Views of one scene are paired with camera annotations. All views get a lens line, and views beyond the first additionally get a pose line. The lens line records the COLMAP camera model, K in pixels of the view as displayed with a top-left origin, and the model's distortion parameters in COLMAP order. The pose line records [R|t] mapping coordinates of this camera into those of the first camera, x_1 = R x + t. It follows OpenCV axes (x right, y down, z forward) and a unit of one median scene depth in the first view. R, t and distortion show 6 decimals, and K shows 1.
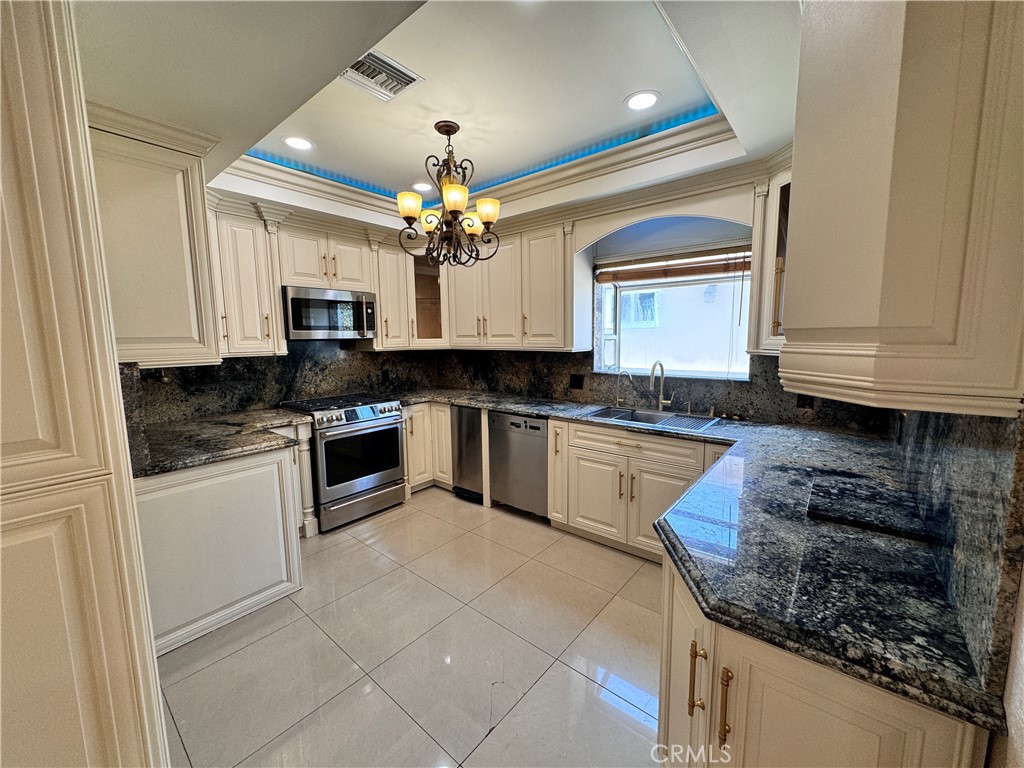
lens RADIAL K [[406.0, 0, 513.6], [0, 406.0, 384.7], [0, 0, 1]] dist [-0.002374, 0.000575]
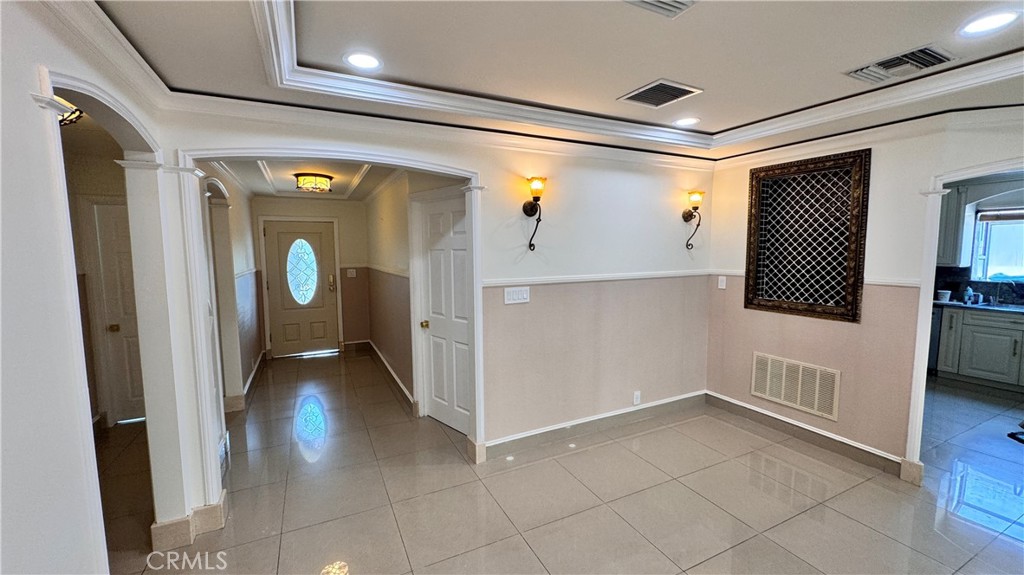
lens RADIAL K [[408.2, 0, 505.8], [0, 408.2, 286.2], [0, 0, 1]] dist [-0.006141, 0.001030]
pose [[0.912352, 0.044258, -0.407006, -0.798874], [-0.052769, 0.998560, -0.009703, 0.099663], [0.405991, 0.030330, 0.913374, -1.121394]]
